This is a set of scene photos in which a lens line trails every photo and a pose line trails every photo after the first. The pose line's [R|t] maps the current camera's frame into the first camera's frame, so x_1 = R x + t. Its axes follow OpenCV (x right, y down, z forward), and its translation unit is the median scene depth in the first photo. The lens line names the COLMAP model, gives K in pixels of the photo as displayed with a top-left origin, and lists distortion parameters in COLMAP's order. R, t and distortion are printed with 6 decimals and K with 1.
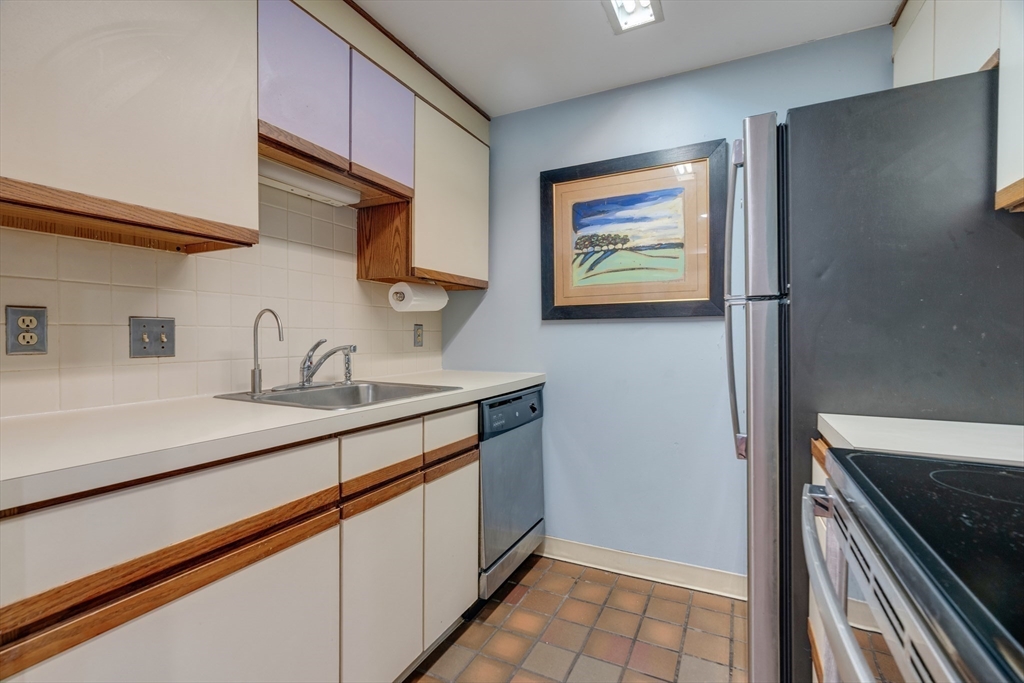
lens RADIAL K [[465.6, 0, 508.3], [0, 465.6, 342.9], [0, 0, 1]] dist [-0.007568, 0.004014]
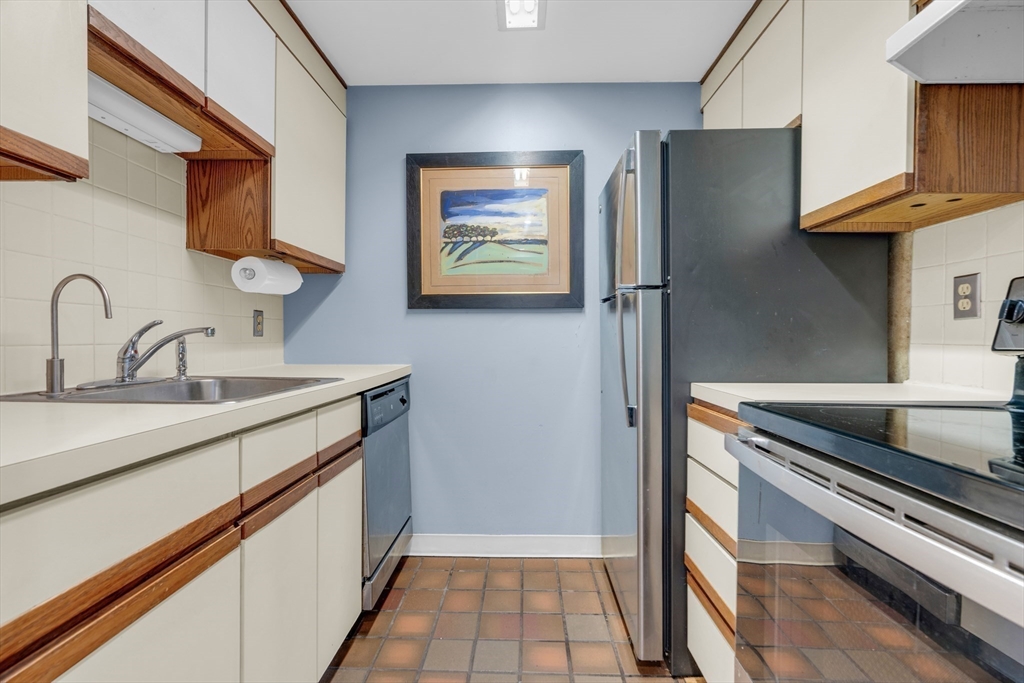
lens RADIAL K [[465.6, 0, 511.4], [0, 465.6, 343.2], [0, 0, 1]] dist [-0.007568, 0.004014]
pose [[0.907217, -0.002351, 0.420657, -0.190695], [0.002932, 0.999995, -0.000736, 0.032218], [-0.420654, 0.001901, 0.907219, 0.060063]]
